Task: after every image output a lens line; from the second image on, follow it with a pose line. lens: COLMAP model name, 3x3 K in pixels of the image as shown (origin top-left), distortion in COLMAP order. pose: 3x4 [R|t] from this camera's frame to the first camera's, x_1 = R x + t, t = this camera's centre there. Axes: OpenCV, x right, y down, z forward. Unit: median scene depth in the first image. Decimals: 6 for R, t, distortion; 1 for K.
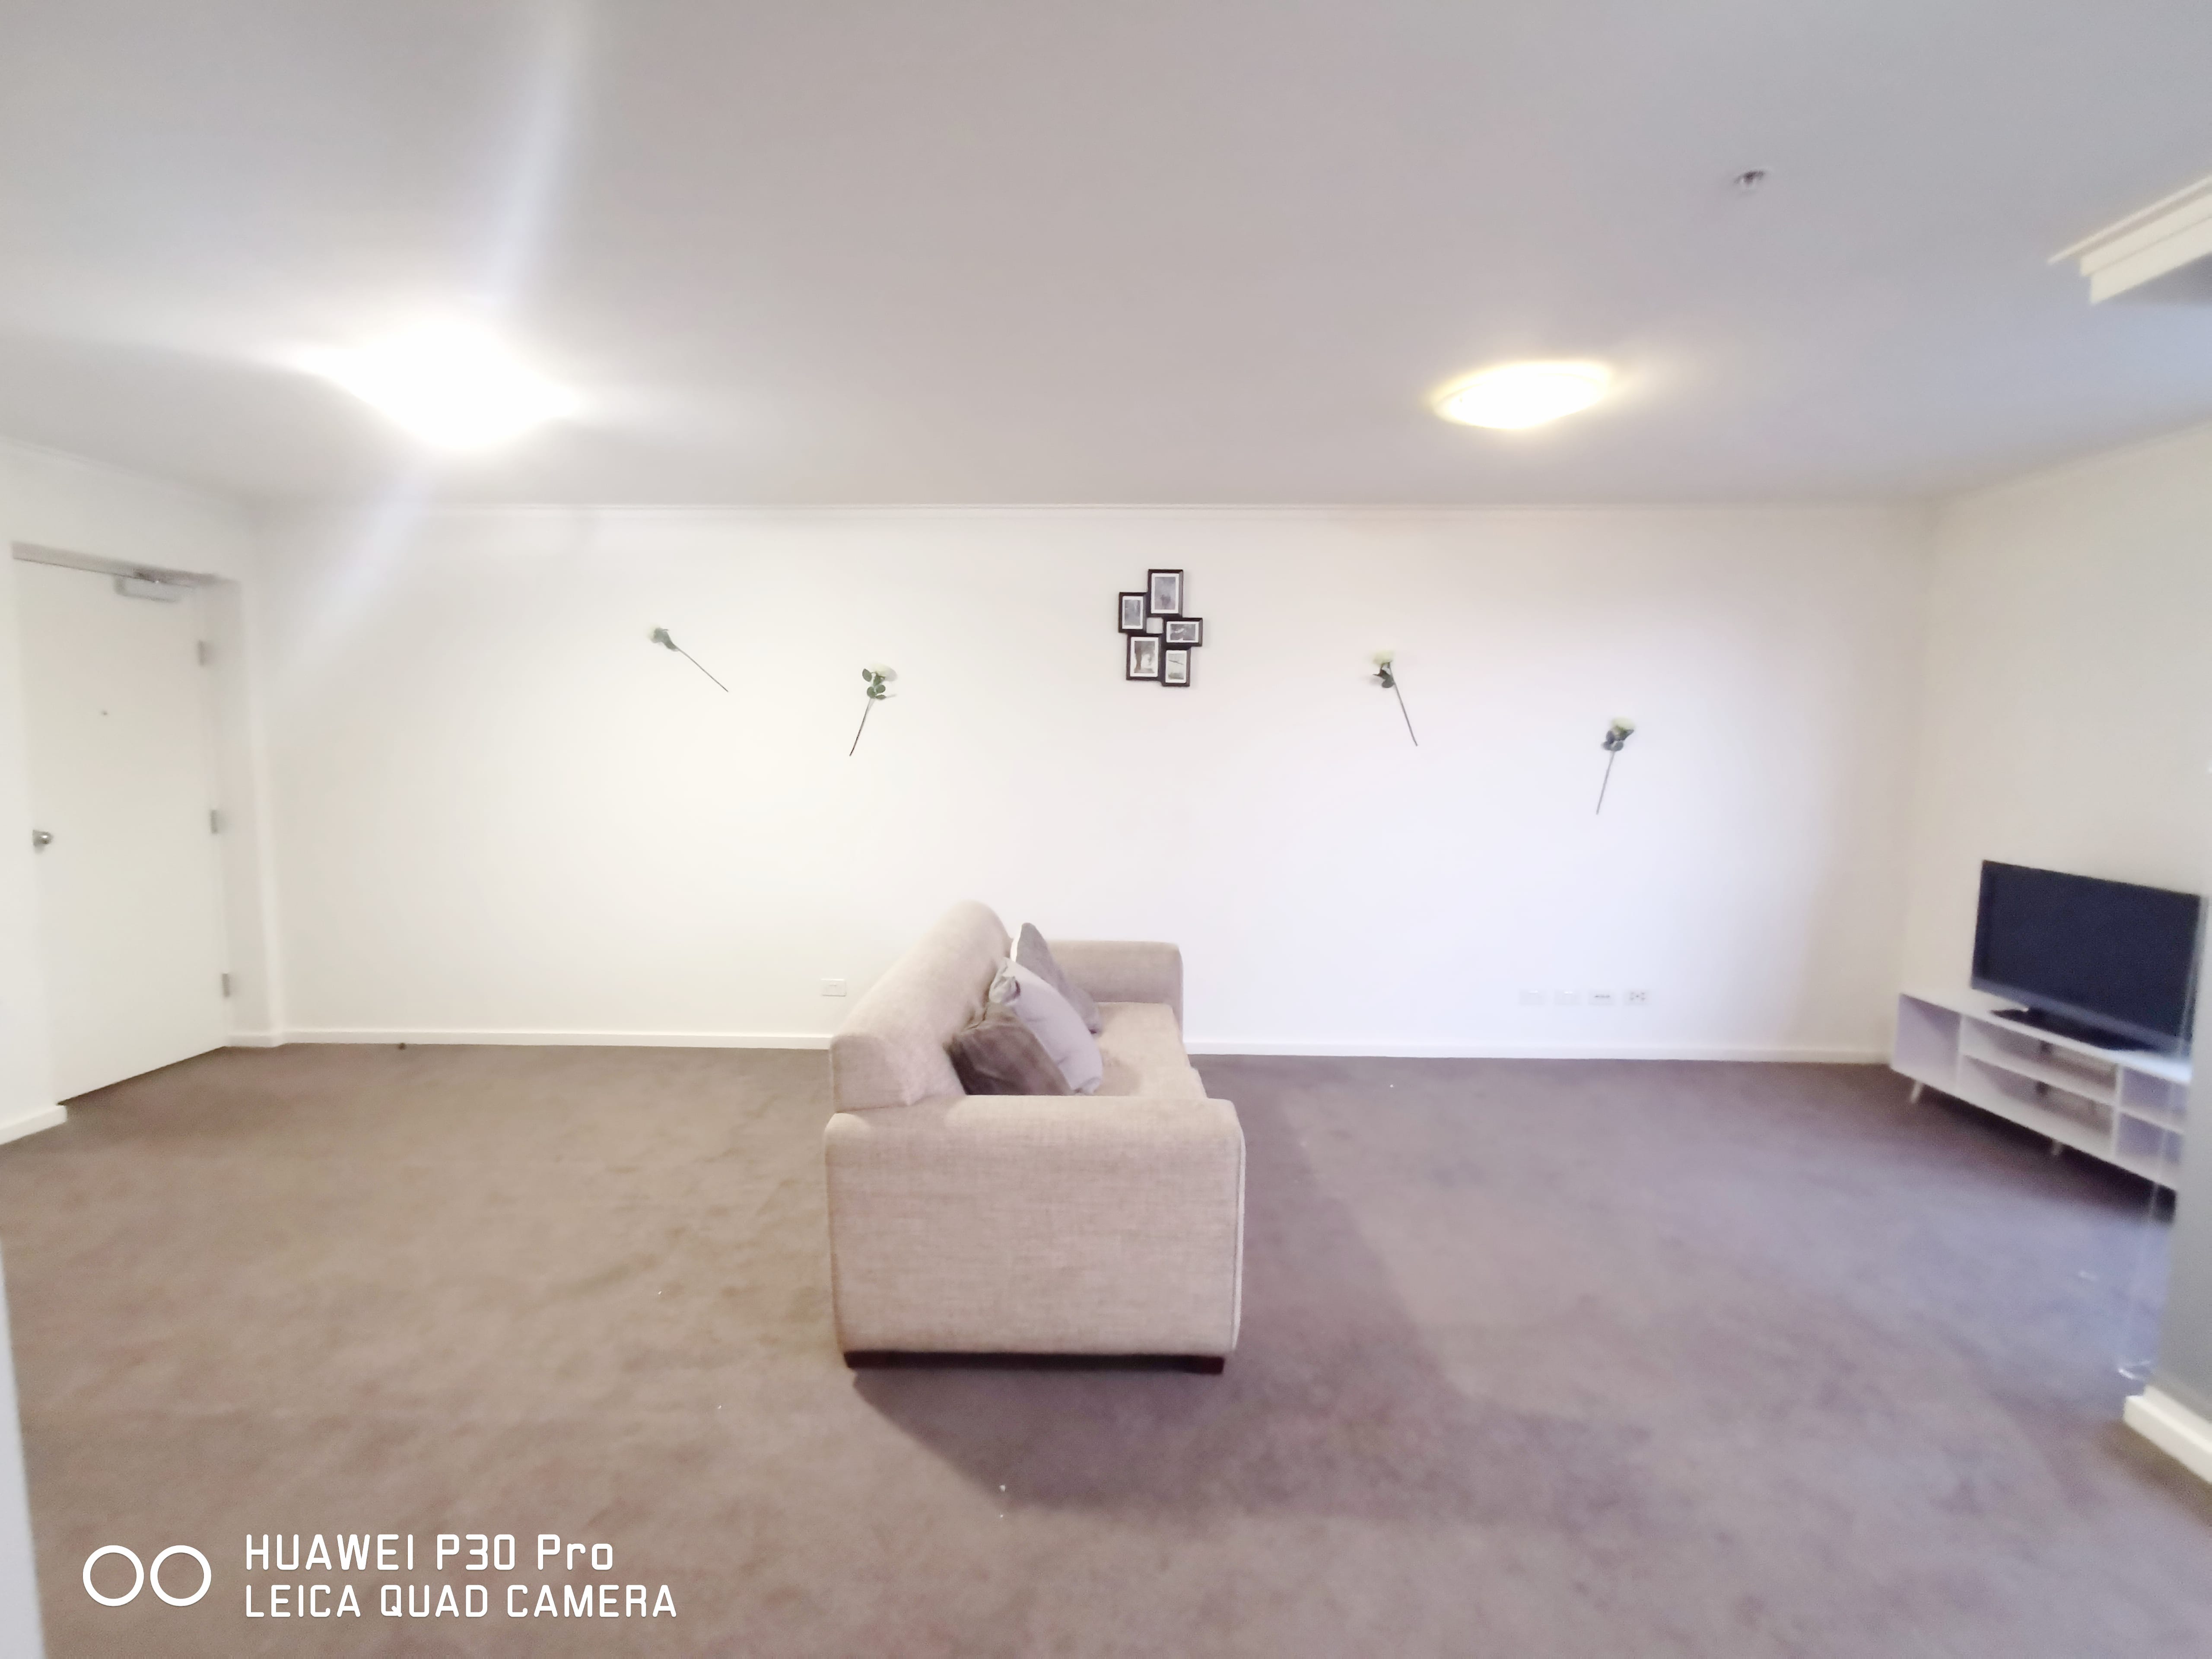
lens RADIAL K [[1016.1, 0, 1106.0], [0, 1016.1, 829.5], [0, 0, 1]] dist [-0.008474, 0.022295]
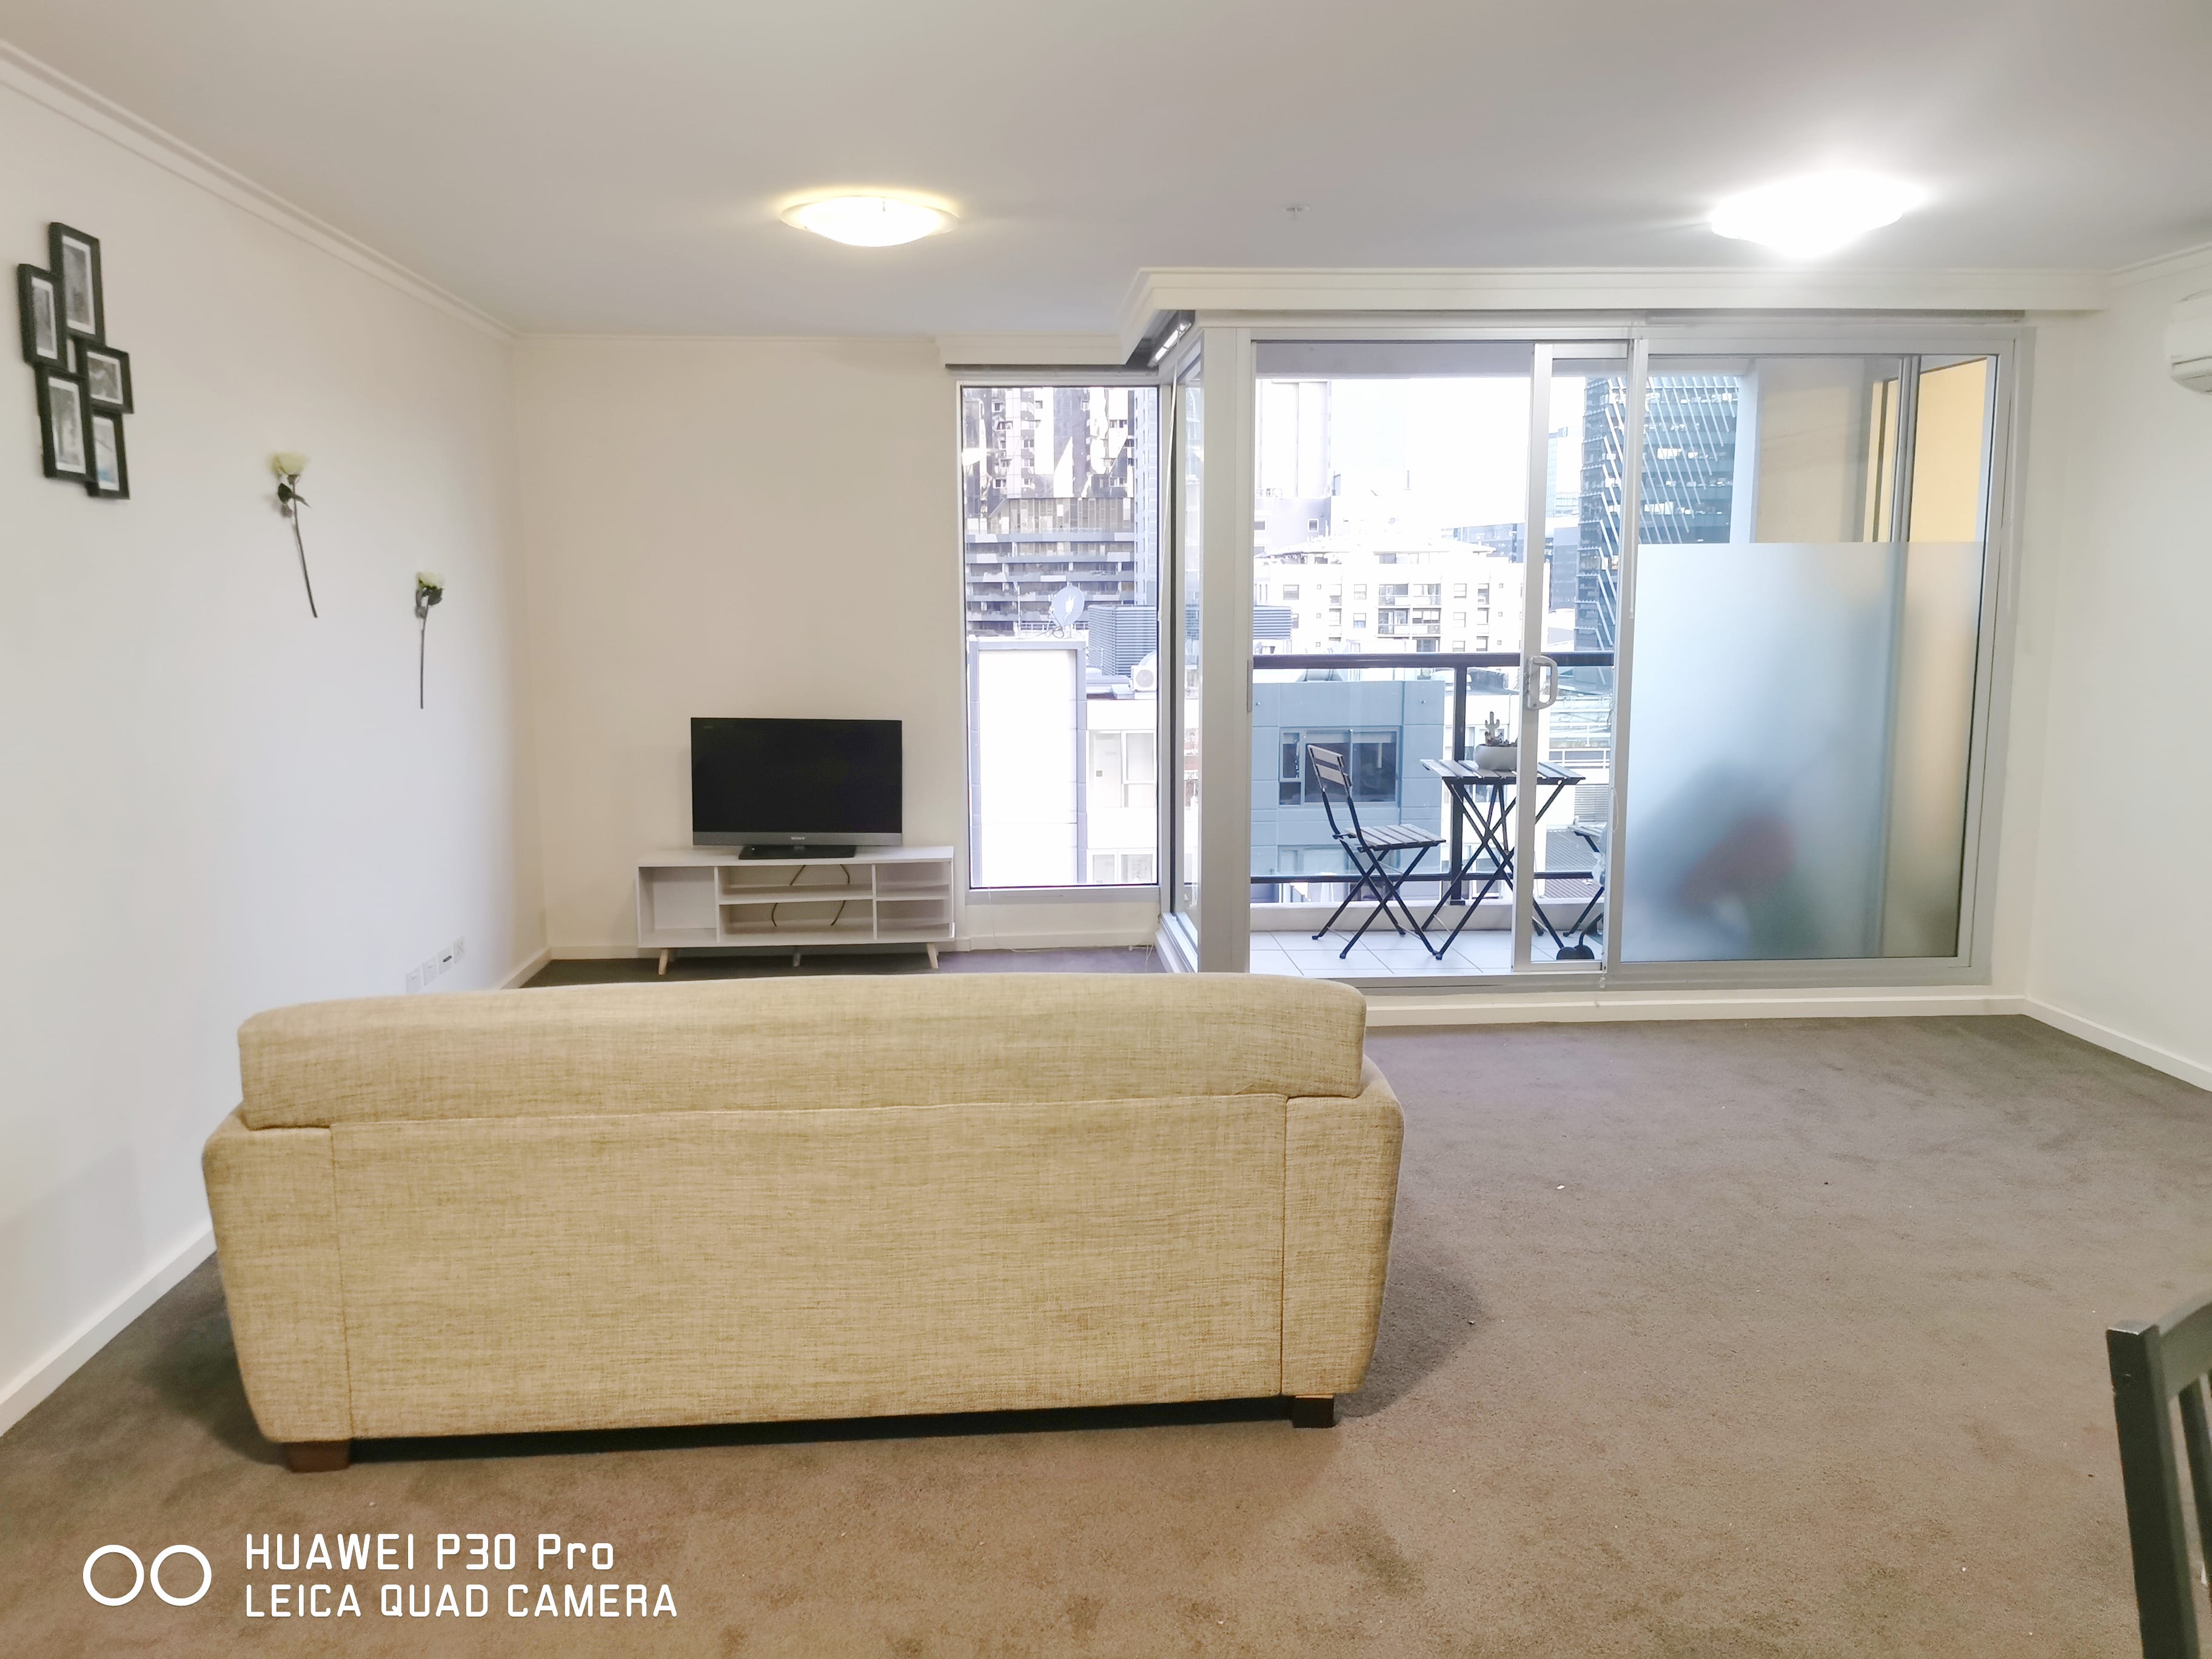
lens RADIAL K [[1706.1, 0, 1106.0], [0, 1706.1, 829.5], [0, 0, 1]] dist [0.022819, -0.006845]
pose [[-0.088901, -0.145016, 0.985427, -0.759516], [0.087976, 0.984335, 0.152792, -0.072883], [-0.992148, 0.100277, -0.074751, 0.630372]]
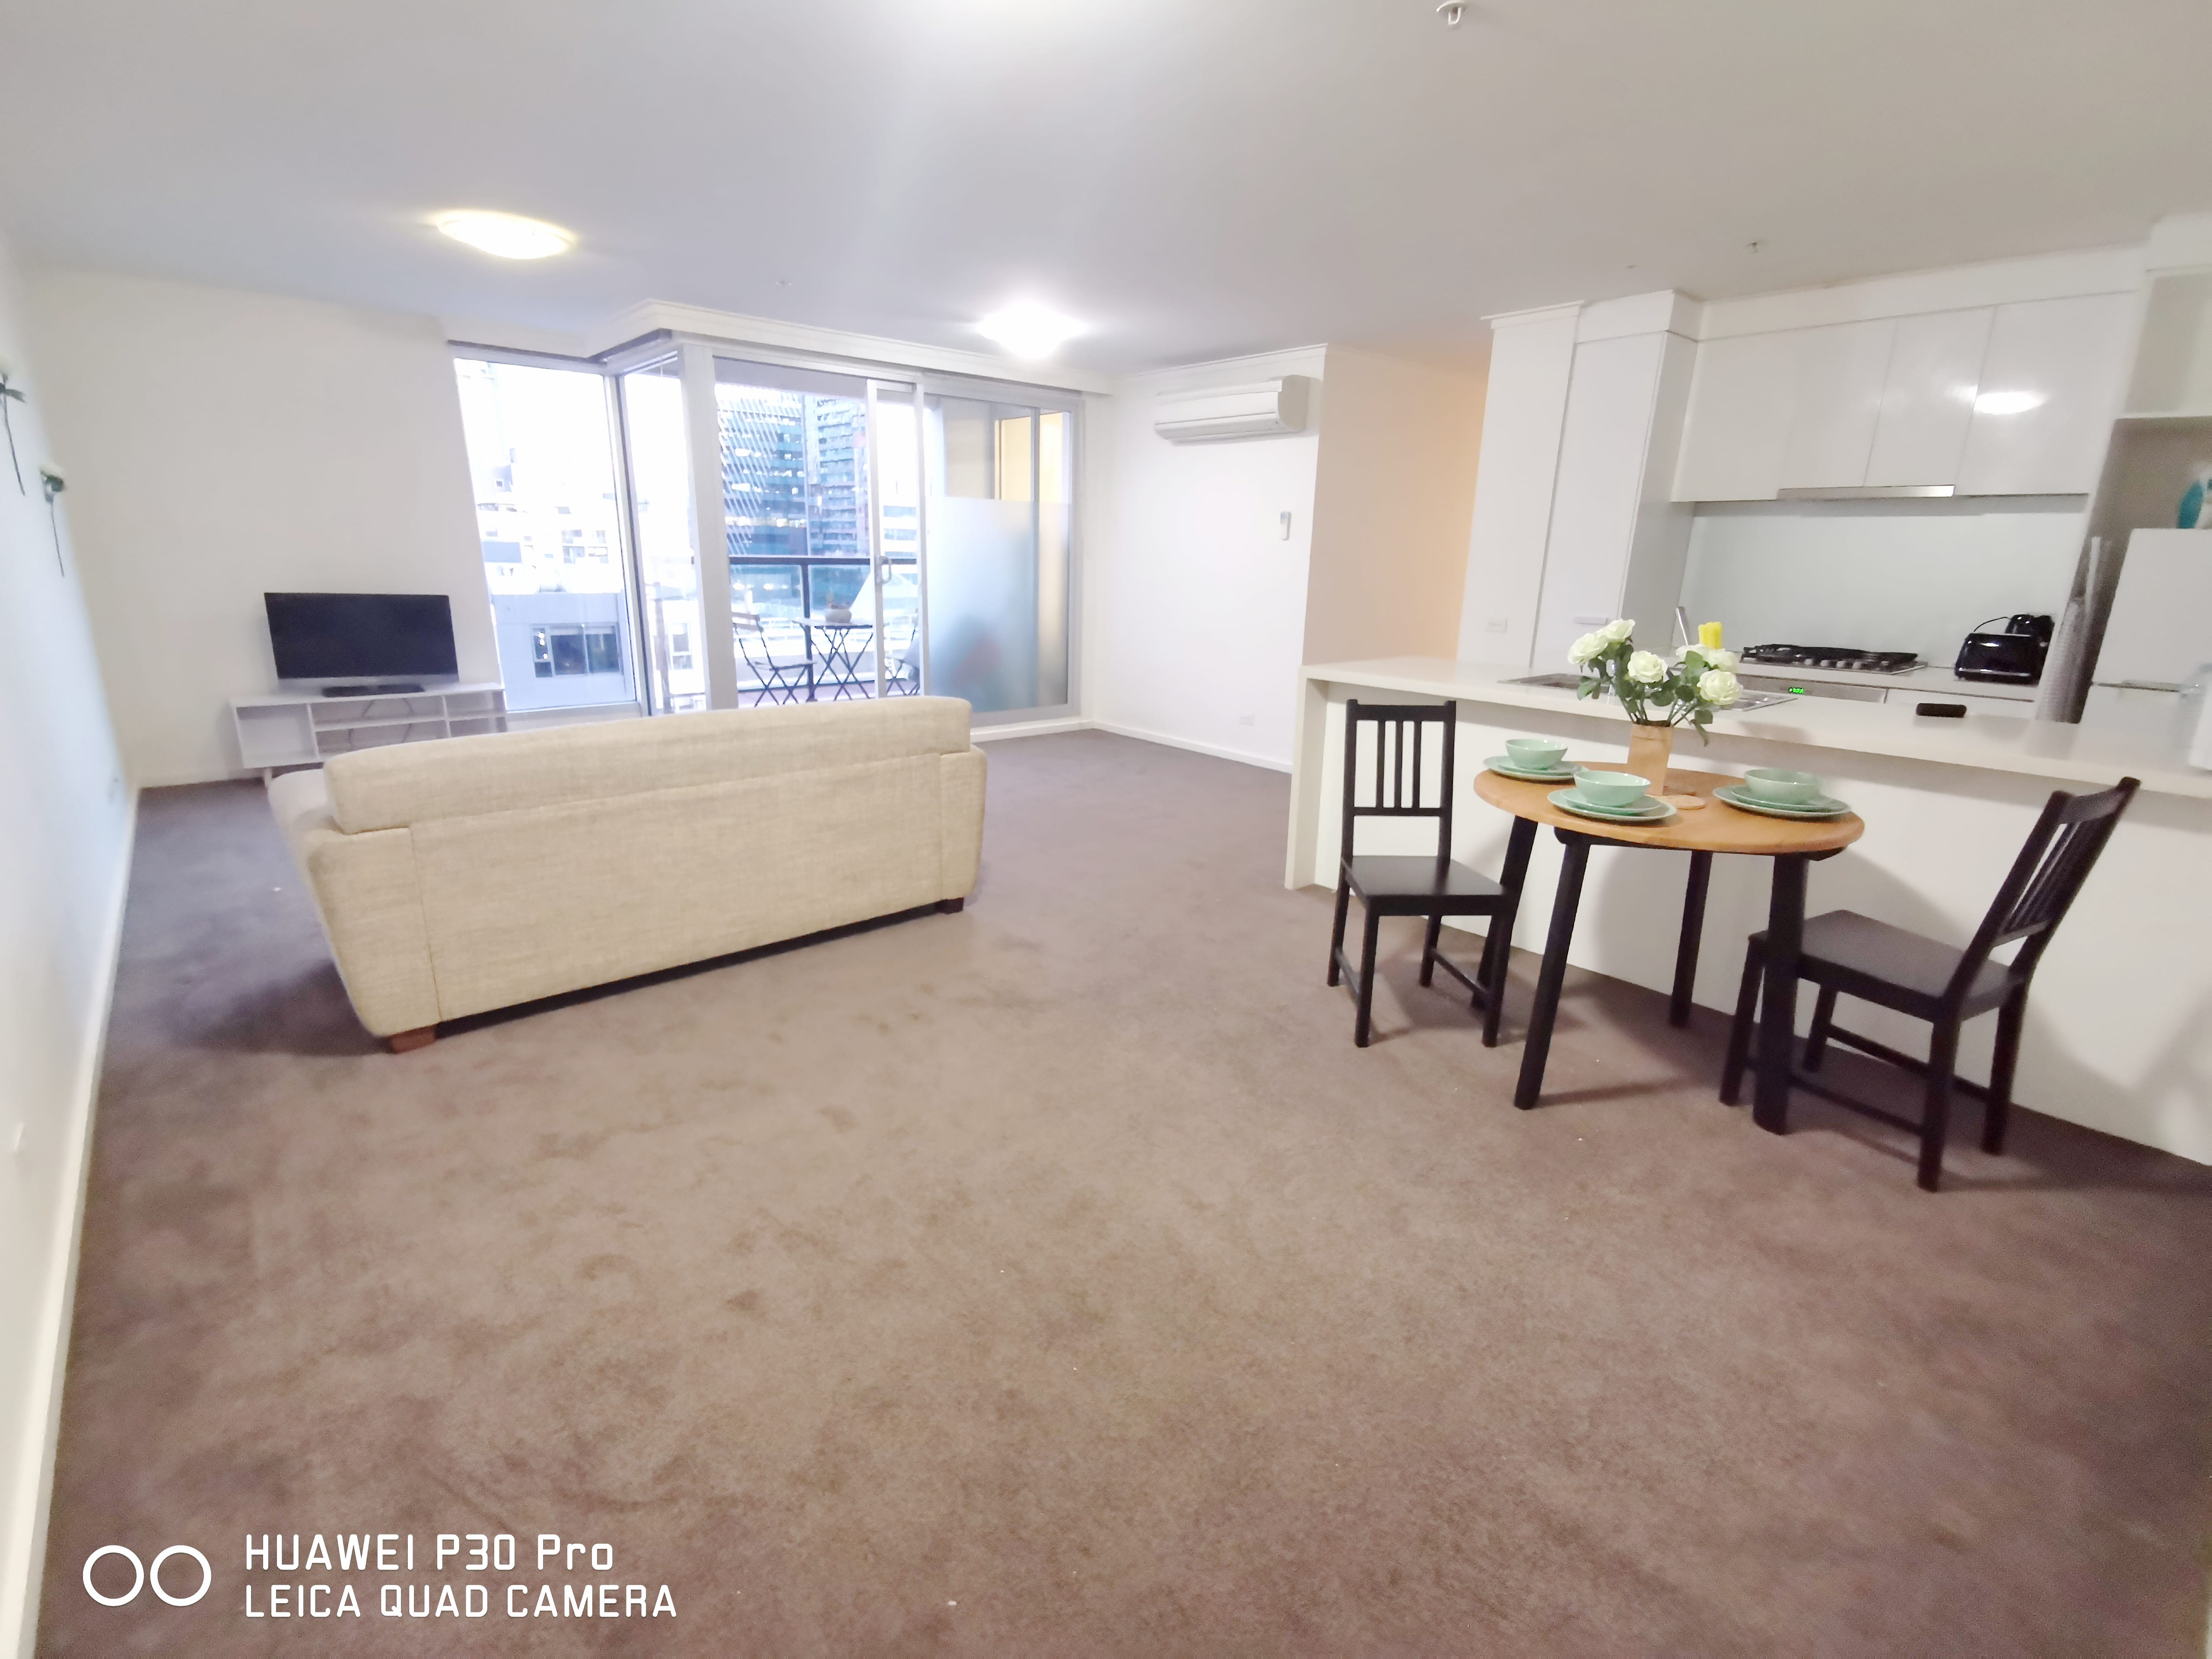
lens RADIAL K [[1016.1, 0, 1106.0], [0, 1016.1, 829.5], [0, 0, 1]] dist [-0.008474, 0.022295]
pose [[-0.674013, -0.219448, 0.705371, -0.804956], [0.034707, 0.944396, 0.326974, -0.067462], [-0.737904, 0.244866, -0.628919, 0.958352]]
